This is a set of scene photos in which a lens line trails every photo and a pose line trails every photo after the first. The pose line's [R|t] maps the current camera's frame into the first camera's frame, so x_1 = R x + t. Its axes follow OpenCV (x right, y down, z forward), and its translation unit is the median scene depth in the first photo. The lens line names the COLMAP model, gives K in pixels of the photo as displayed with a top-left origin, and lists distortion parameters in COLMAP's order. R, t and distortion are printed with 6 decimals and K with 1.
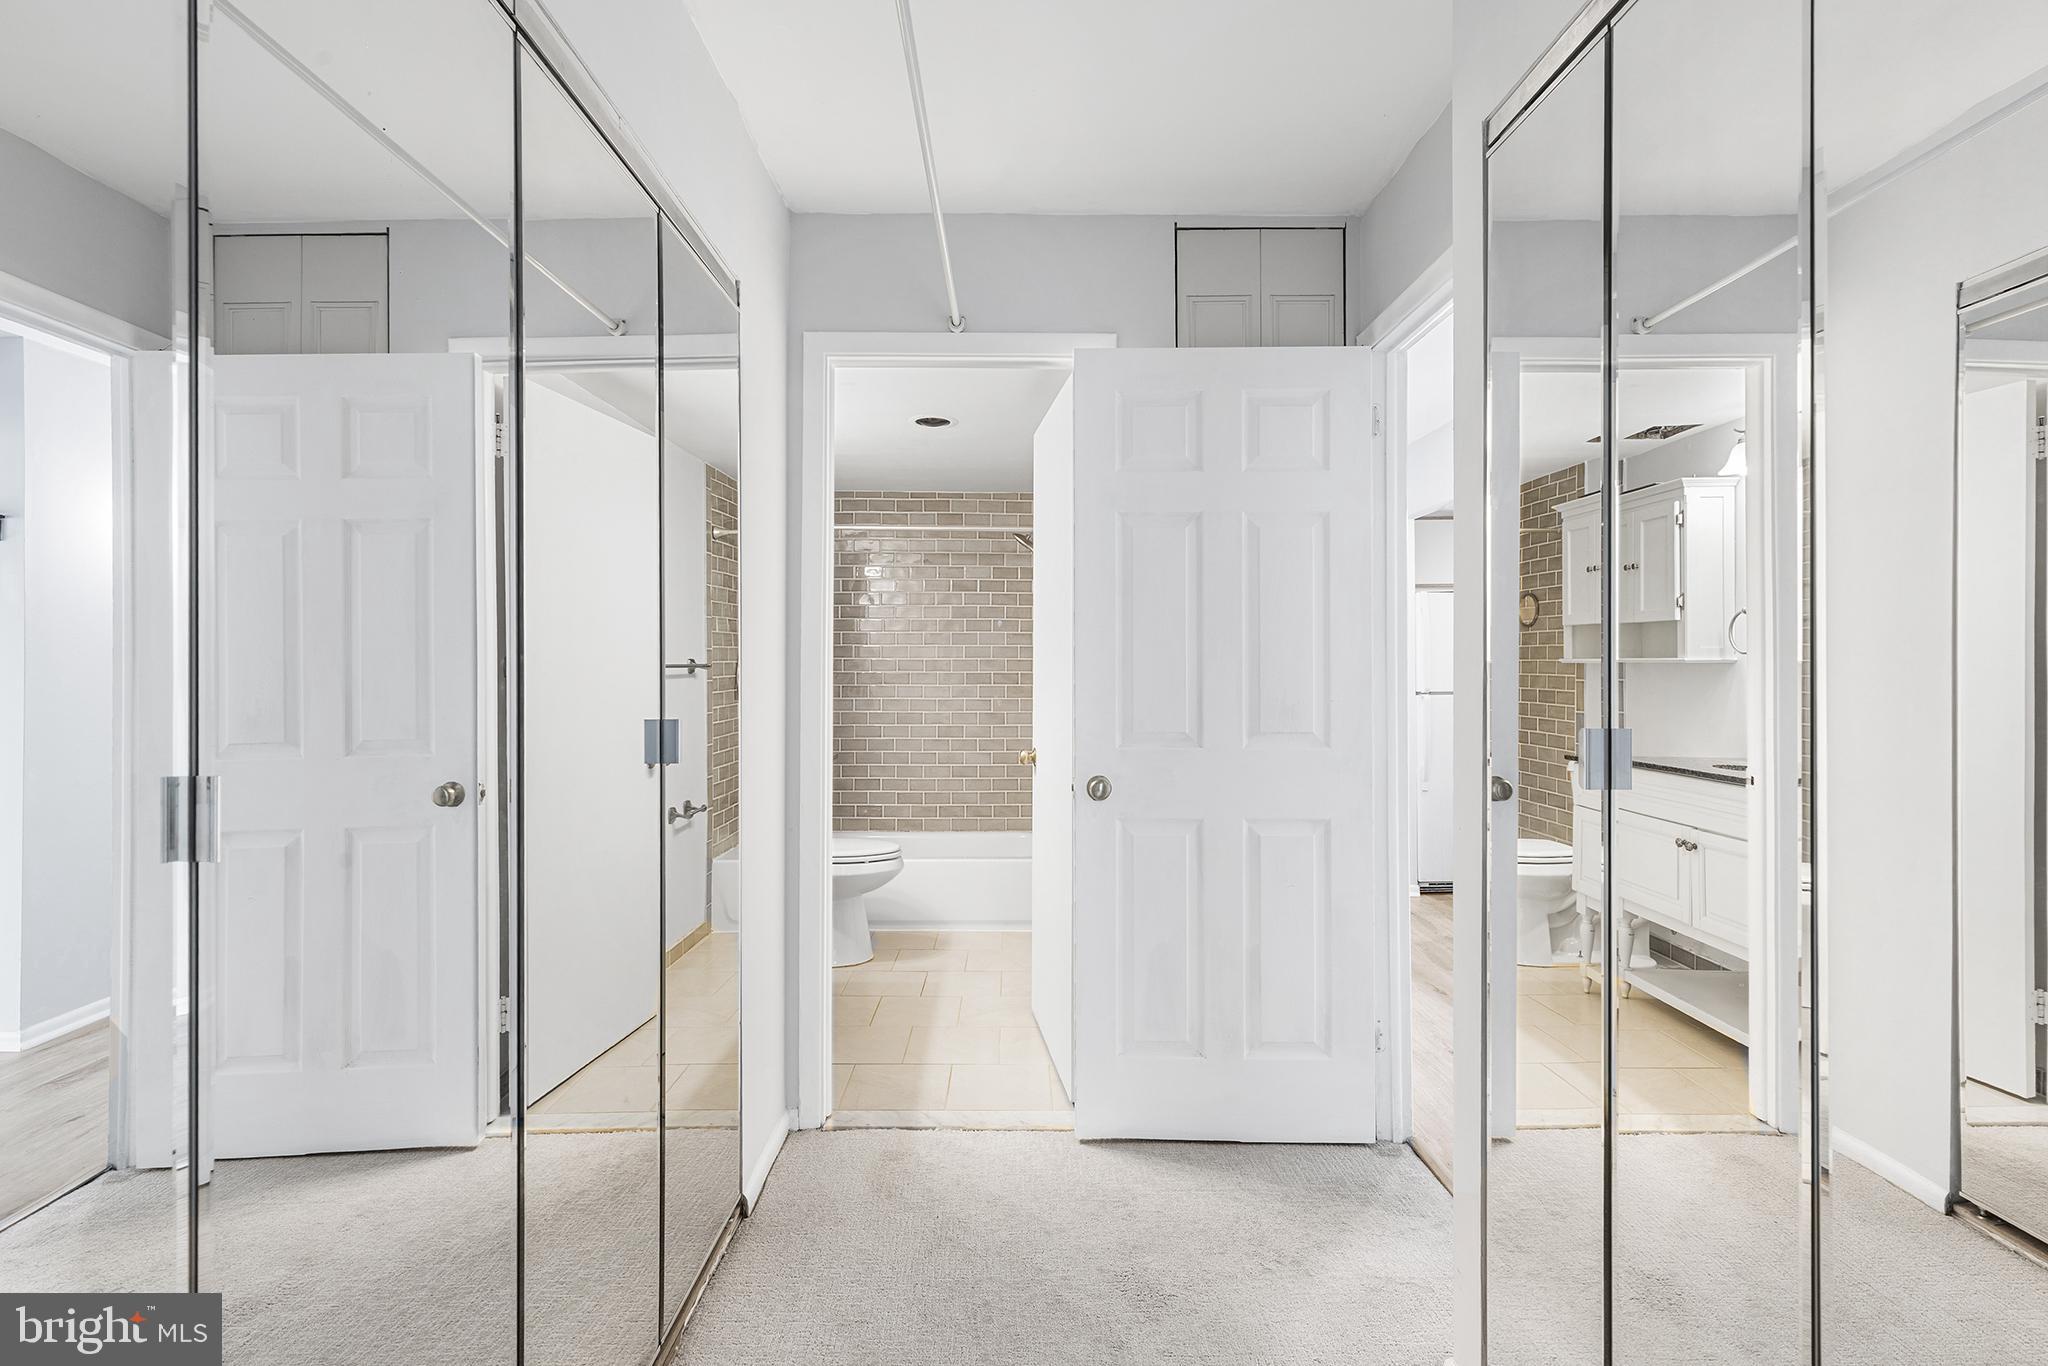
lens RADIAL K [[926.9, 0, 1024.0], [0, 926.9, 683.0], [0, 0, 1]] dist [0.002929, -0.000373]
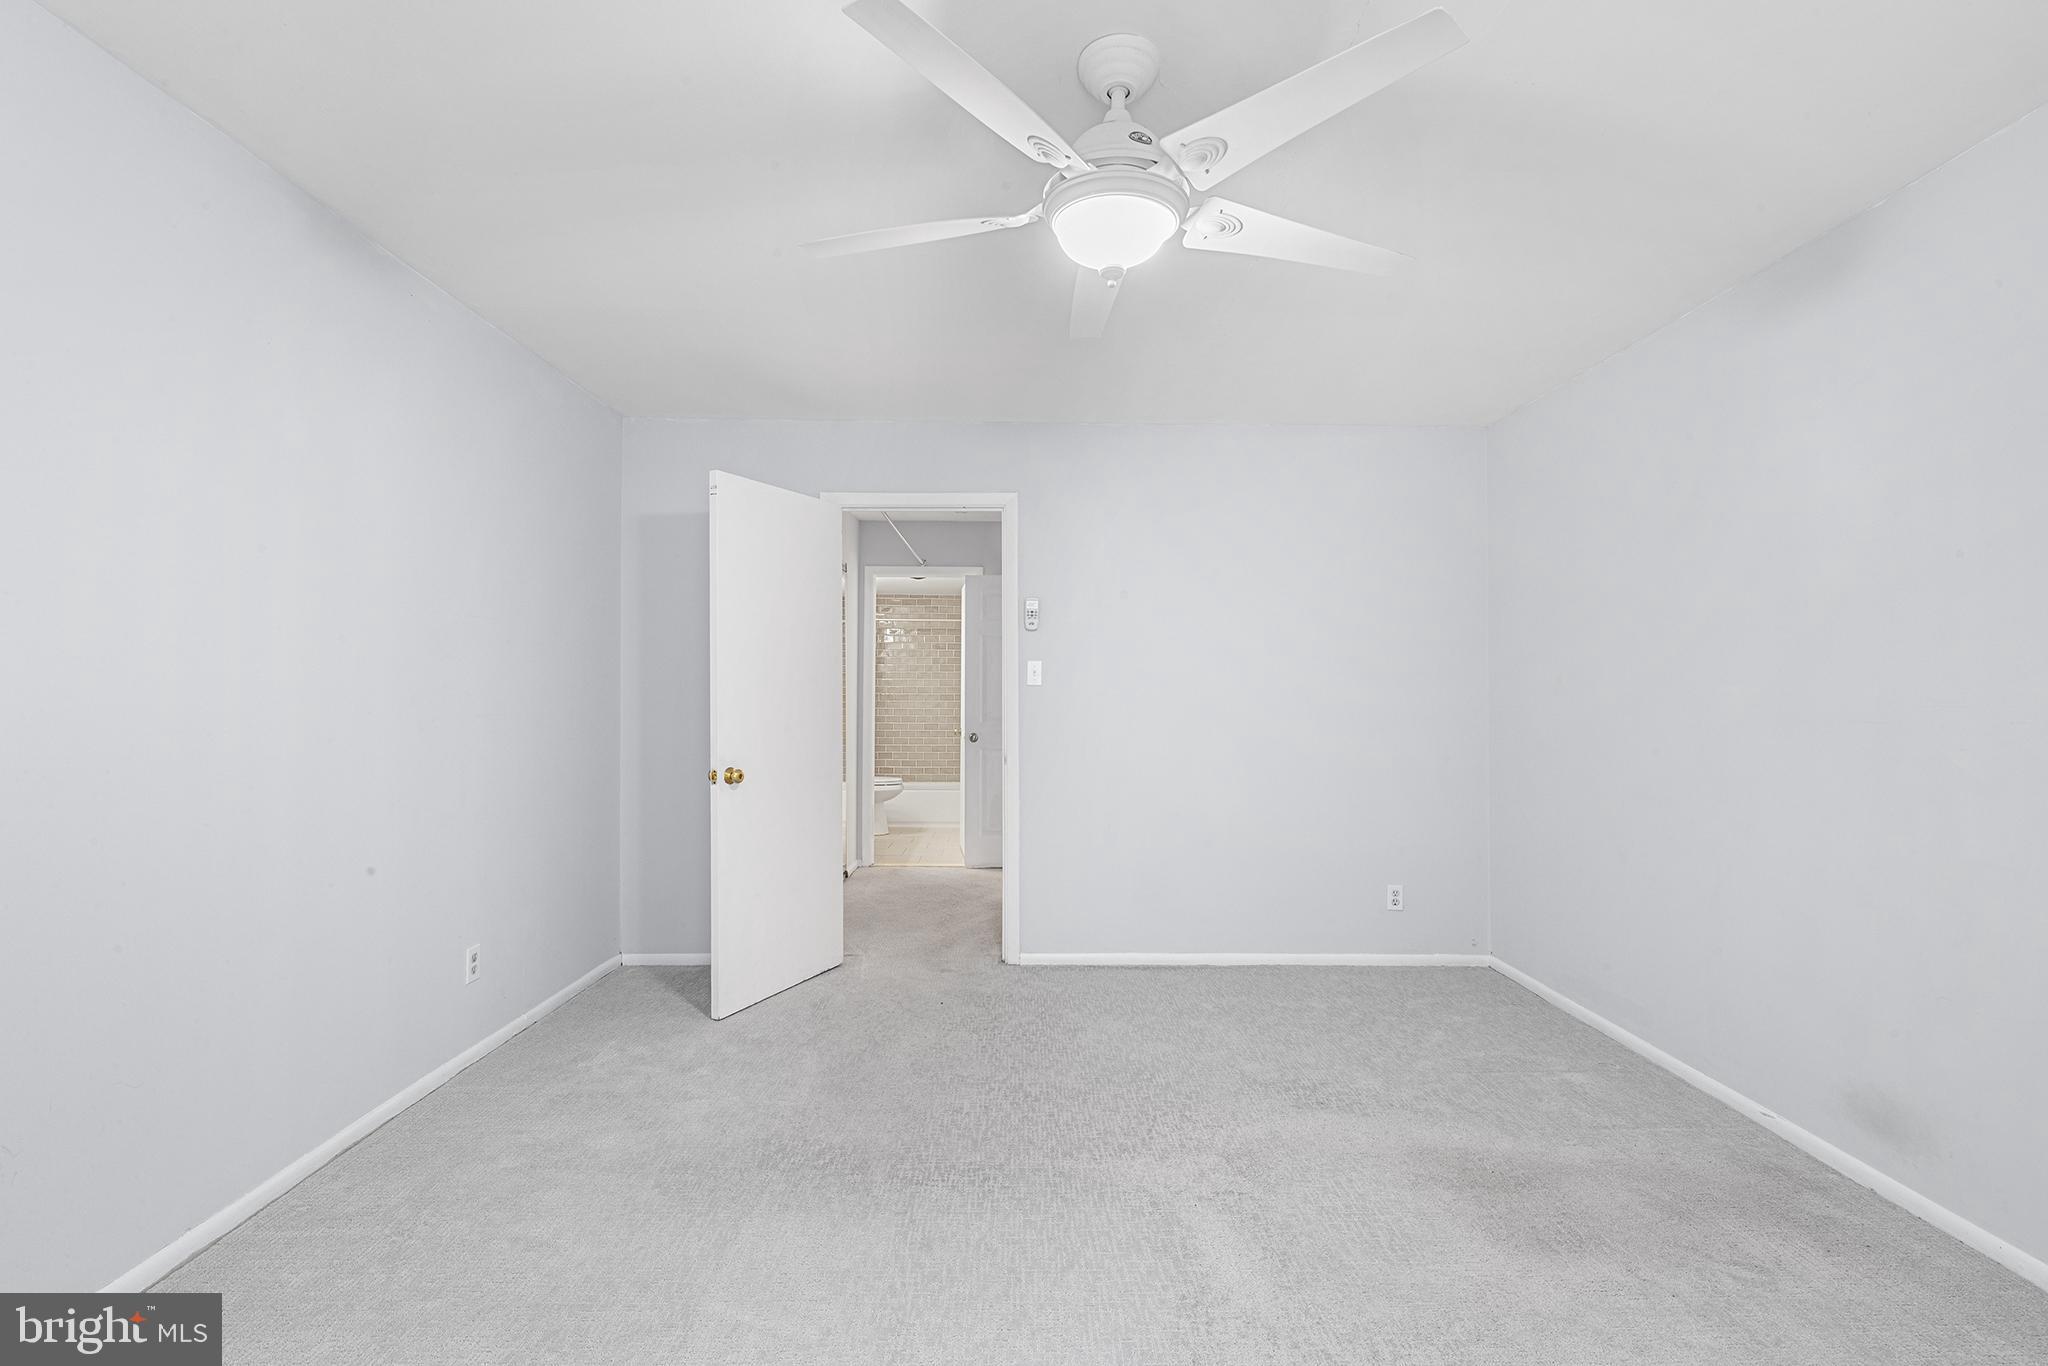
lens RADIAL K [[926.9, 0, 1024.0], [0, 926.9, 683.0], [0, 0, 1]] dist [0.002929, -0.000373]
pose [[0.999922, 0.000124, -0.012483, 0.126908], [-0.000396, 0.999762, -0.021832, 0.006413], [0.012477, 0.021835, 0.999684, -0.825187]]
